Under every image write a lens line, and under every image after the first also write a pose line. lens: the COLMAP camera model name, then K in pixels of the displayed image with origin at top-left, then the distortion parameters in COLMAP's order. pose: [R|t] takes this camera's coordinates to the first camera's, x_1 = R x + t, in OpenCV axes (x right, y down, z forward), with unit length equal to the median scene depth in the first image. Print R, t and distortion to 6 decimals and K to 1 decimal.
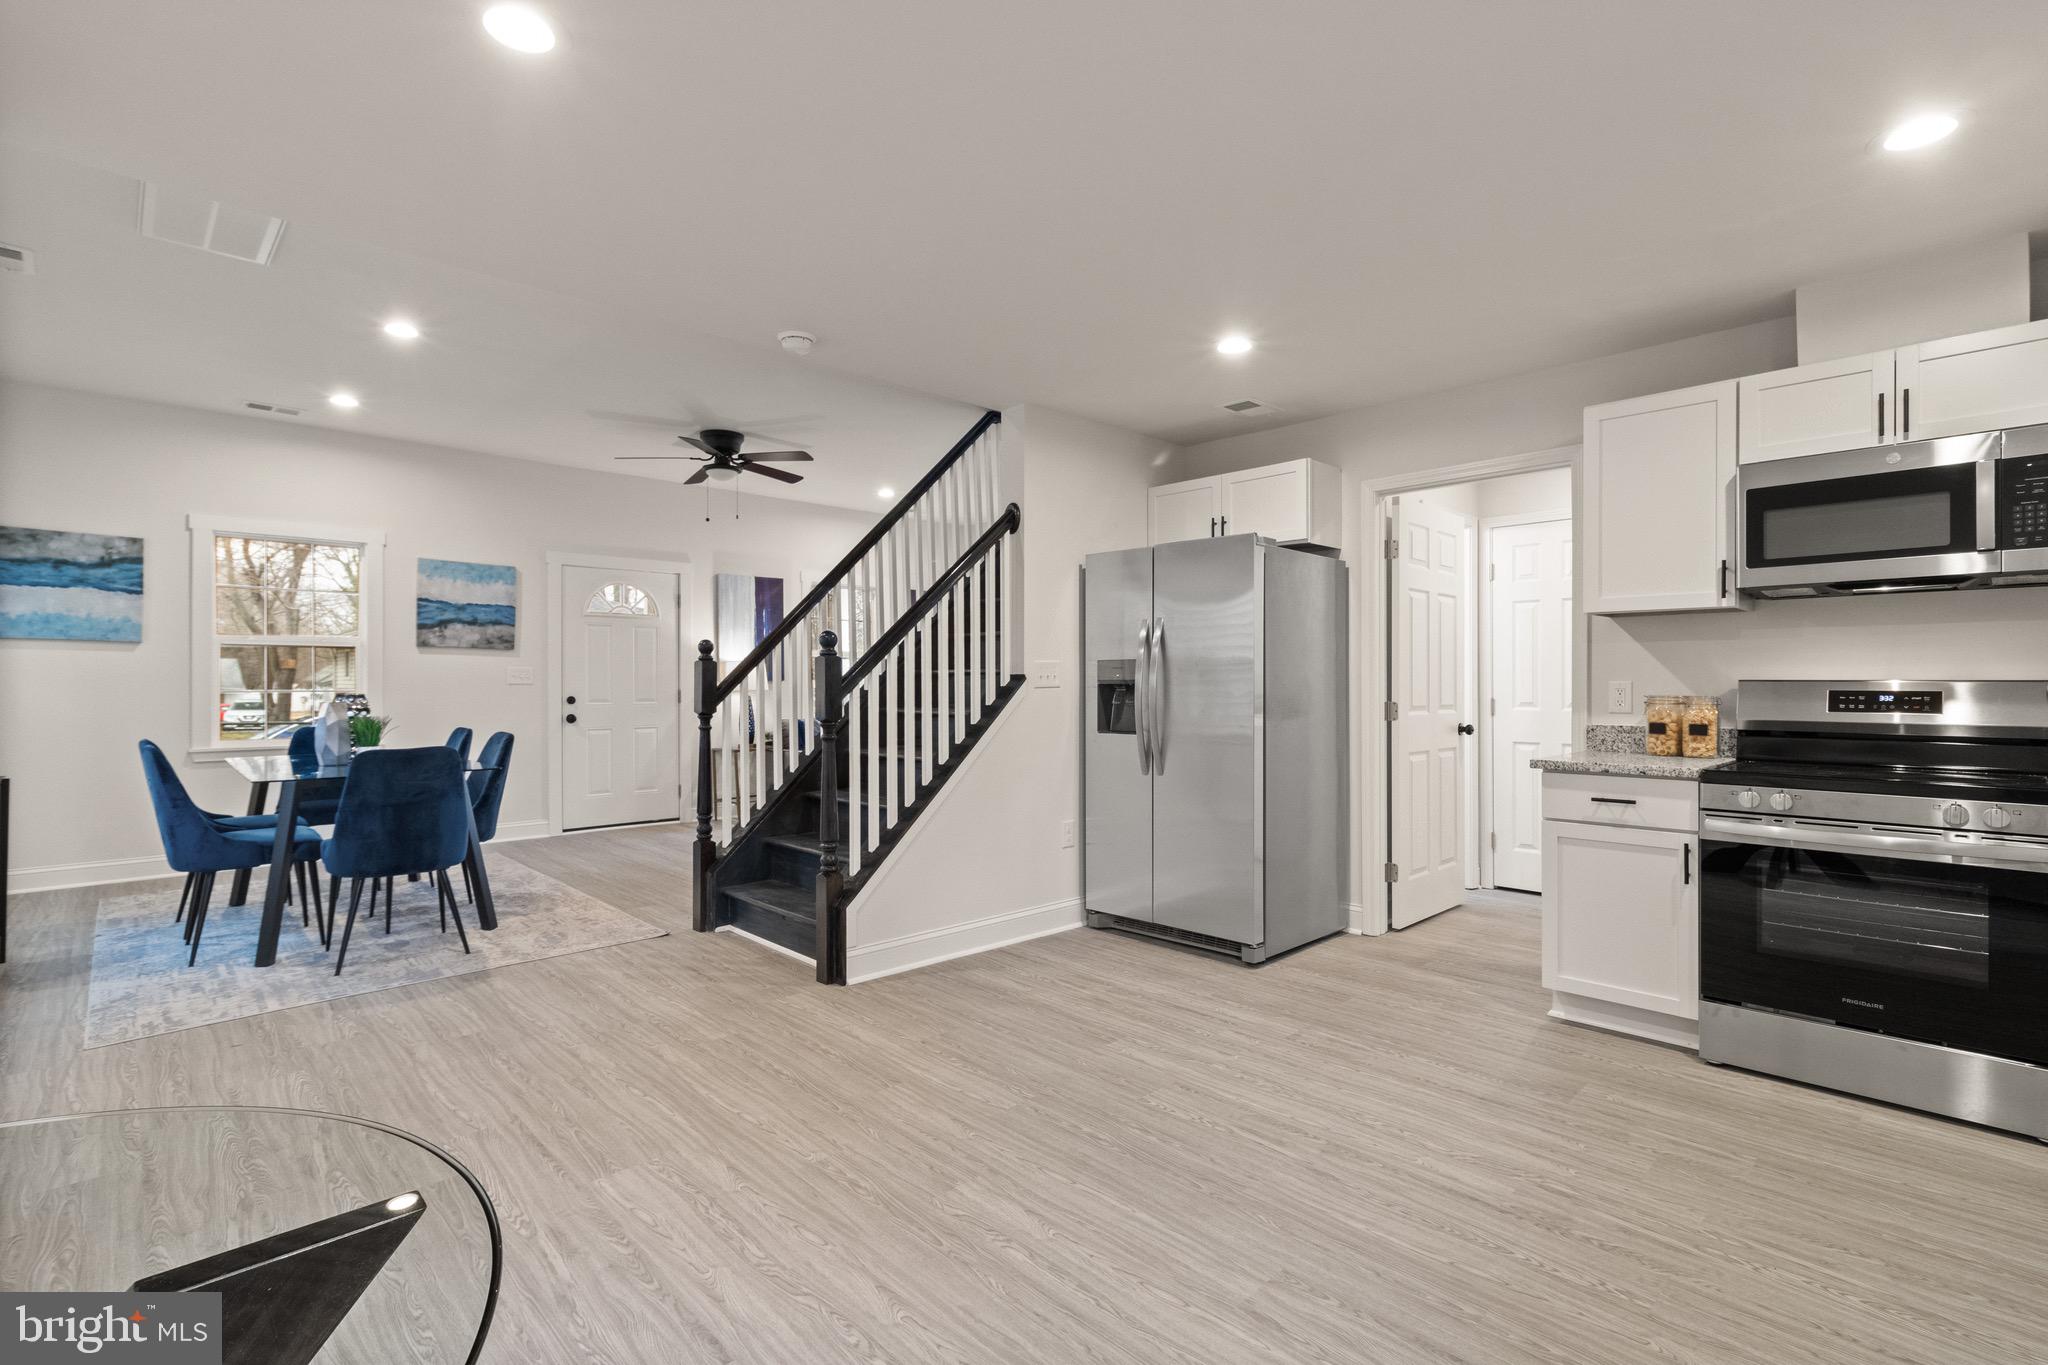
lens RADIAL K [[946.2, 0, 1026.3], [0, 946.2, 681.3], [0, 0, 1]] dist [0.004850, 0.000361]
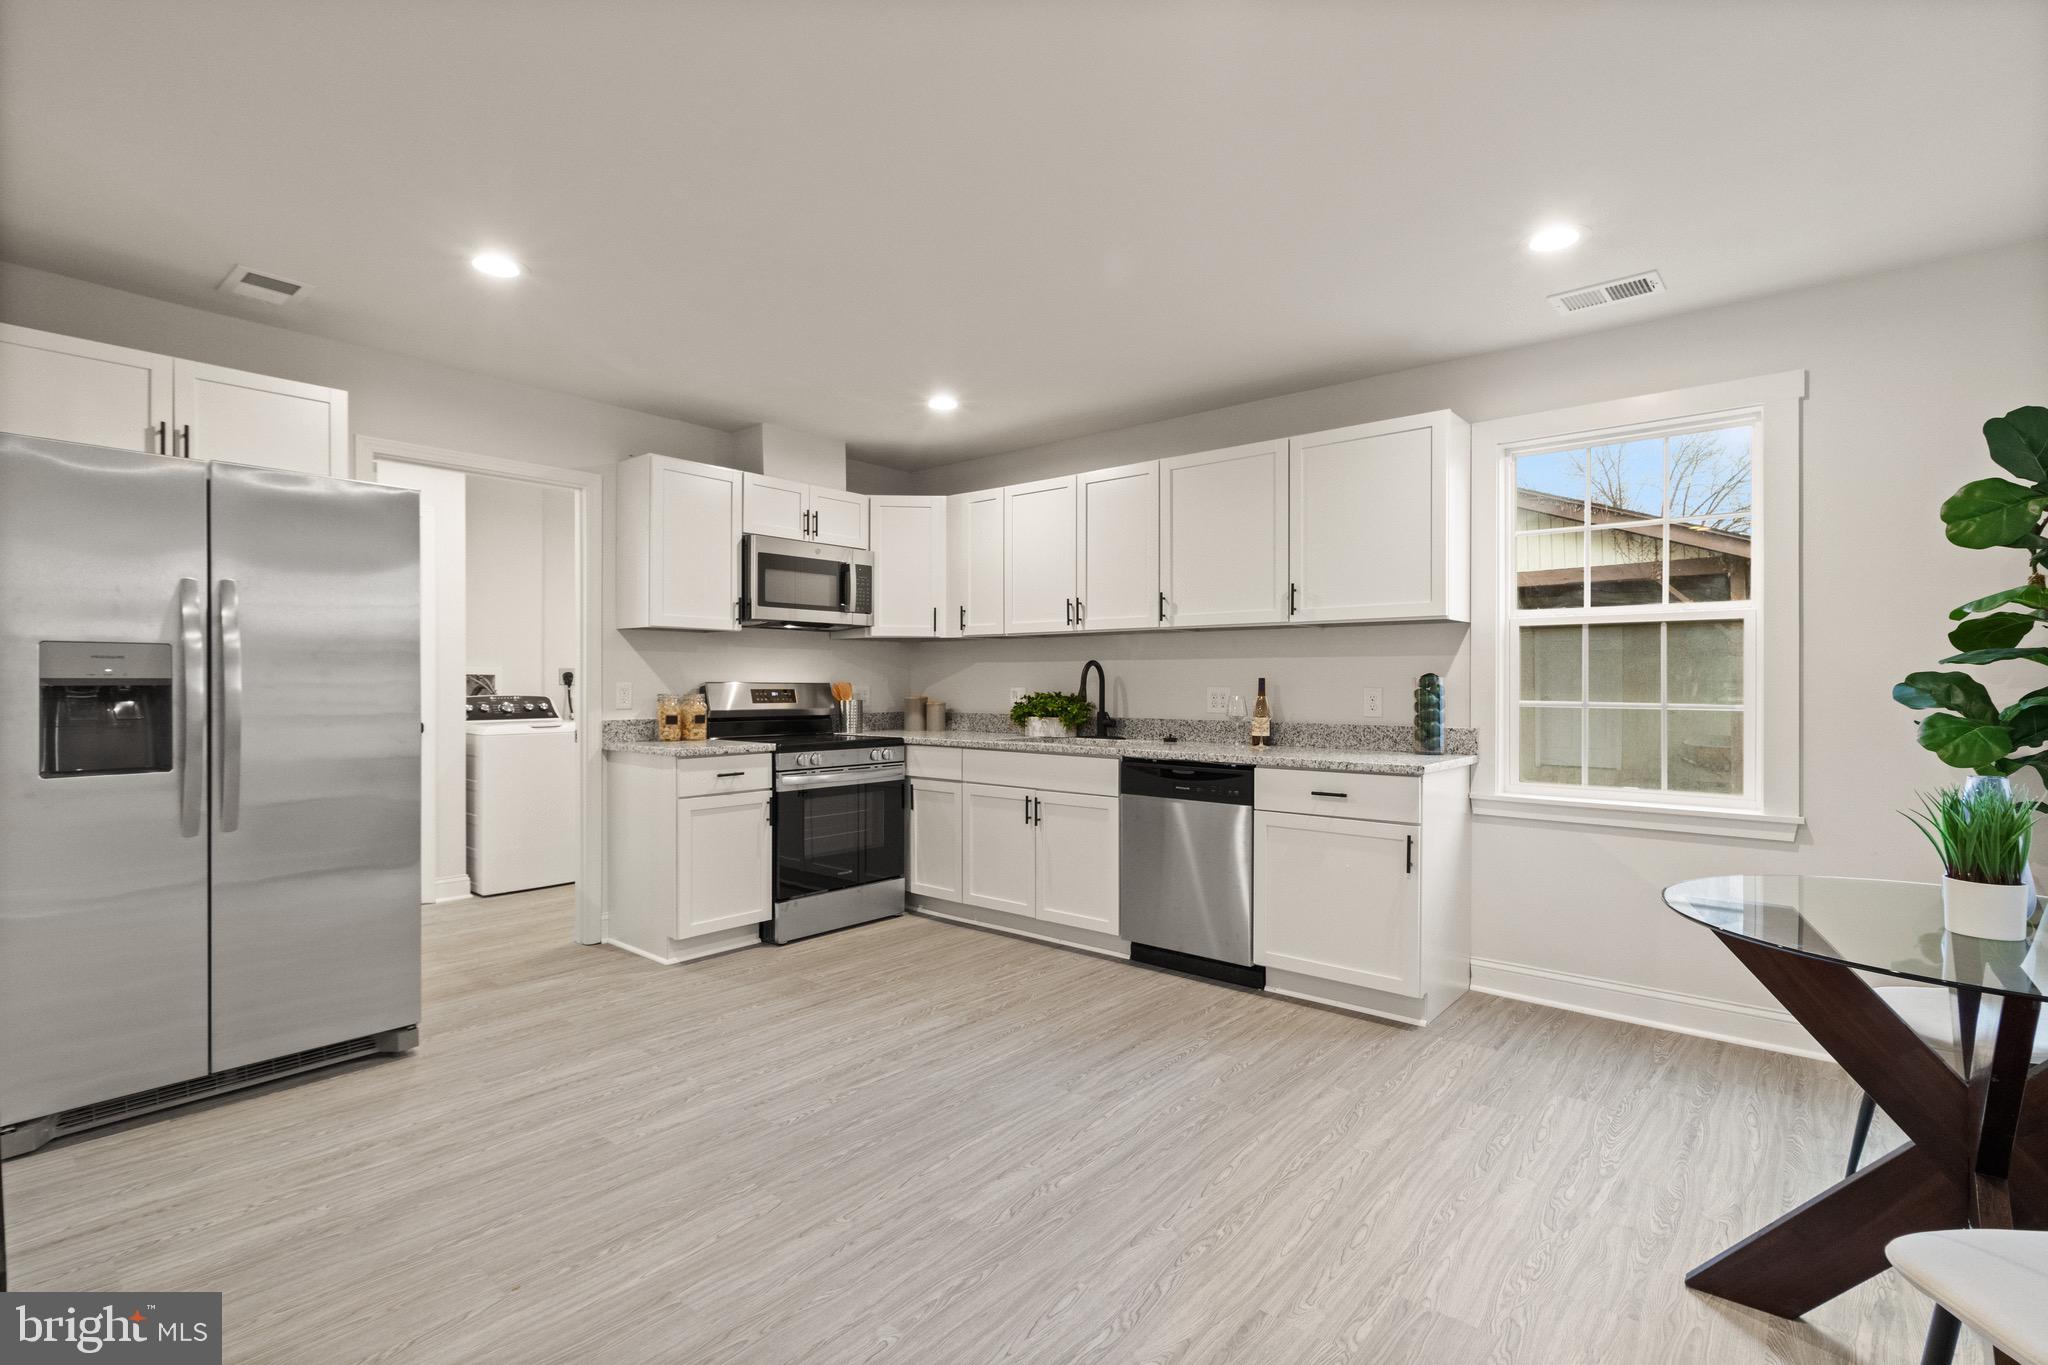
lens RADIAL K [[946.2, 0, 1022.1], [0, 946.2, 684.2], [0, 0, 1]] dist [0.004850, 0.000361]
pose [[-0.098523, 0.000549, 0.995135, -0.747601], [-0.004269, 0.999990, -0.000974, 0.001133], [-0.995126, -0.004345, -0.098520, 0.757521]]
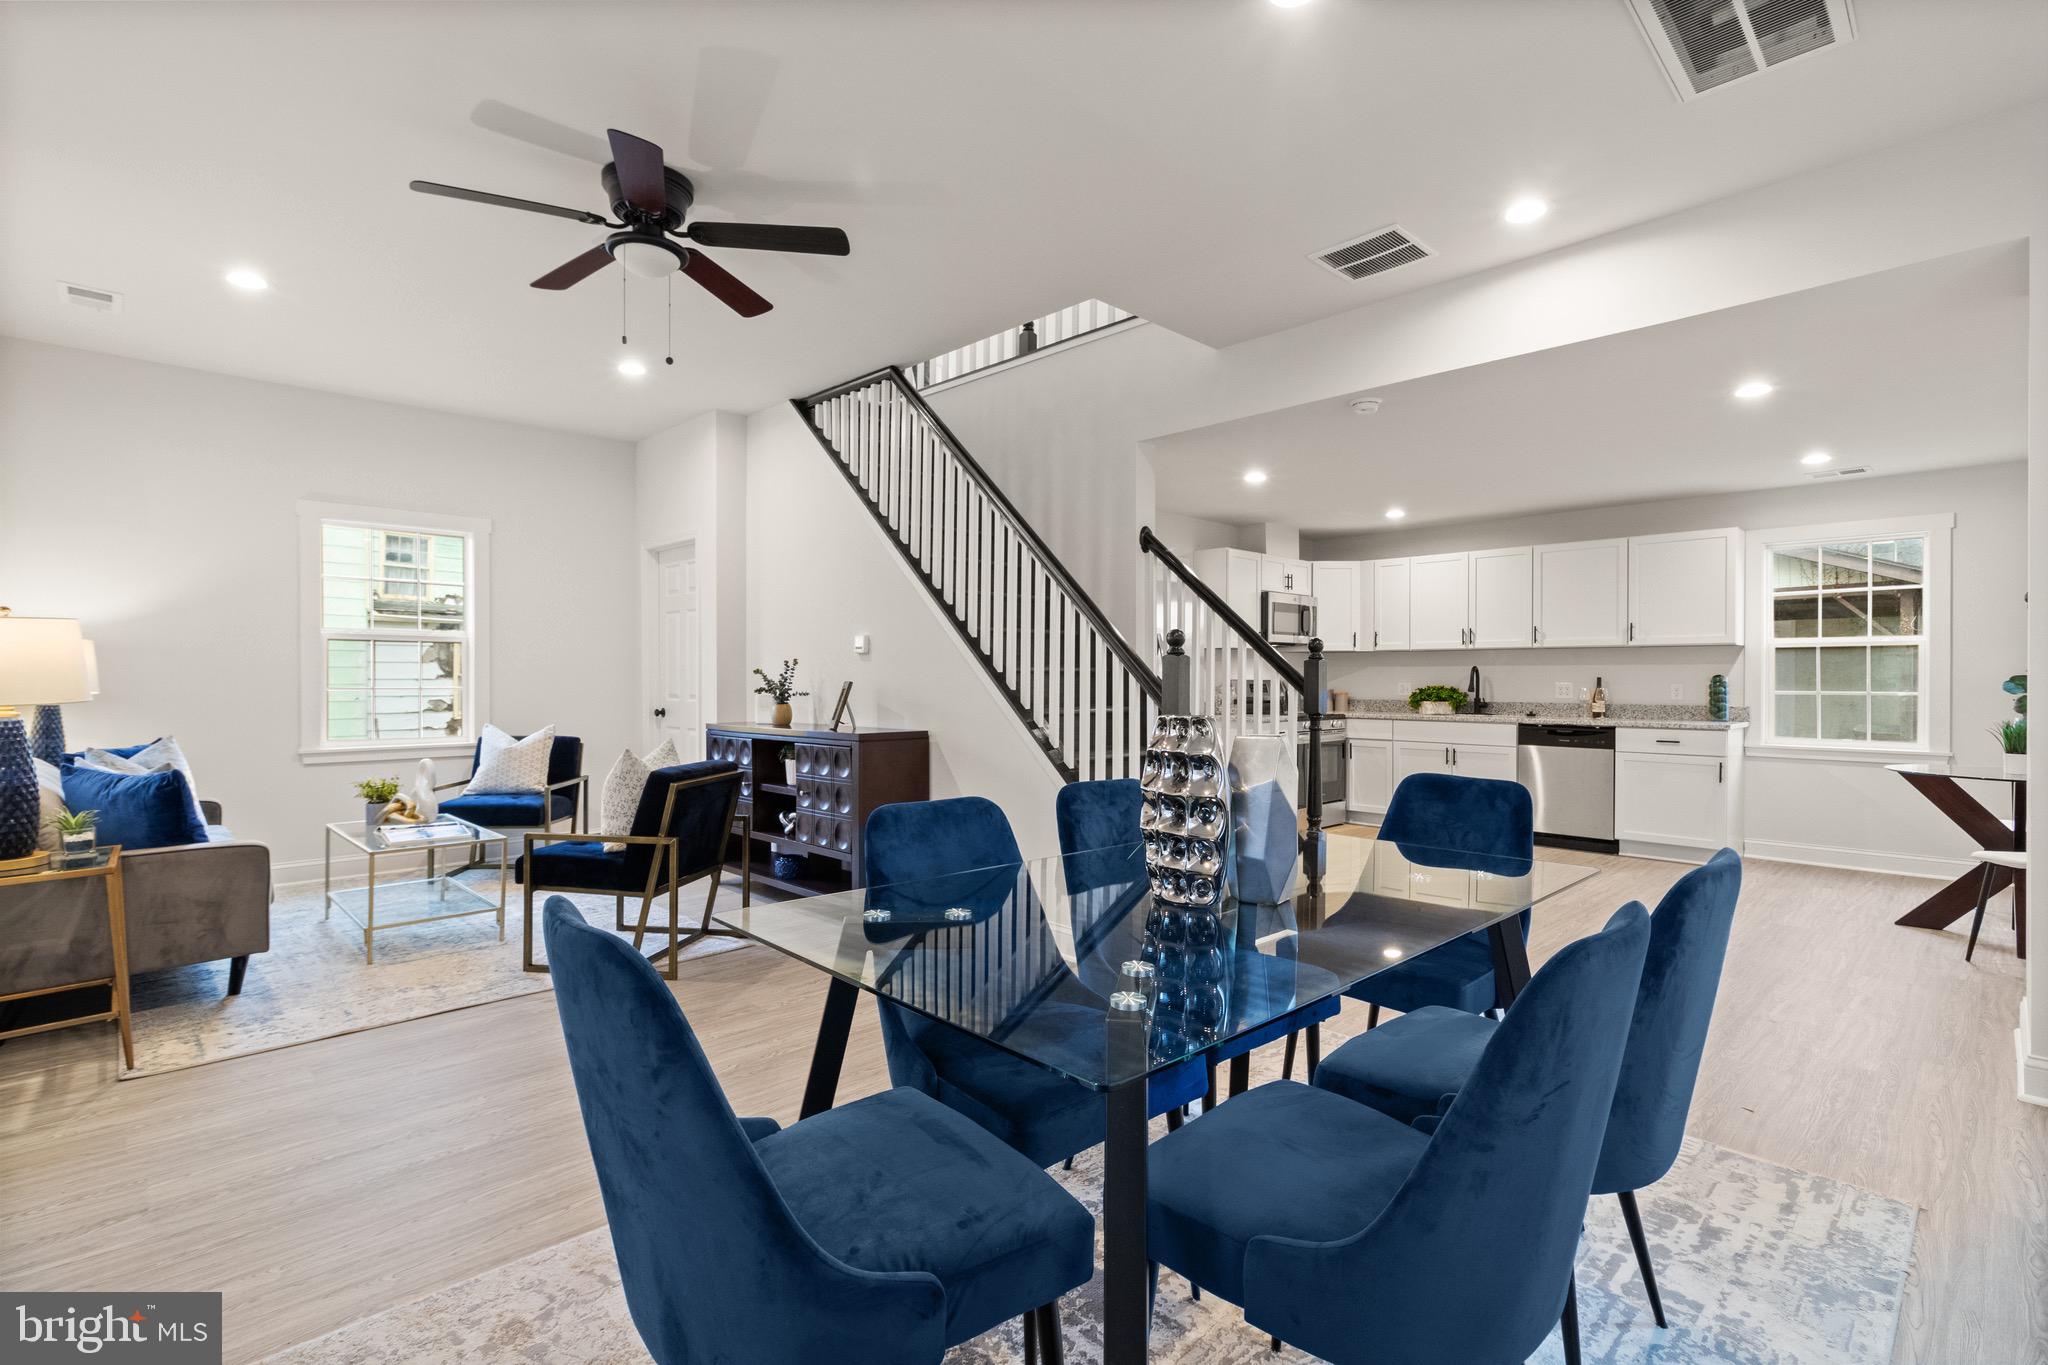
lens RADIAL K [[946.2, 0, 1017.7], [0, 946.2, 681.0], [0, 0, 1]] dist [0.004850, 0.000361]
pose [[0.000562, -0.002279, 0.999997, -1.721271], [-0.004420, 0.999988, 0.002281, -0.000472], [-0.999990, -0.004421, 0.000552, 1.694360]]
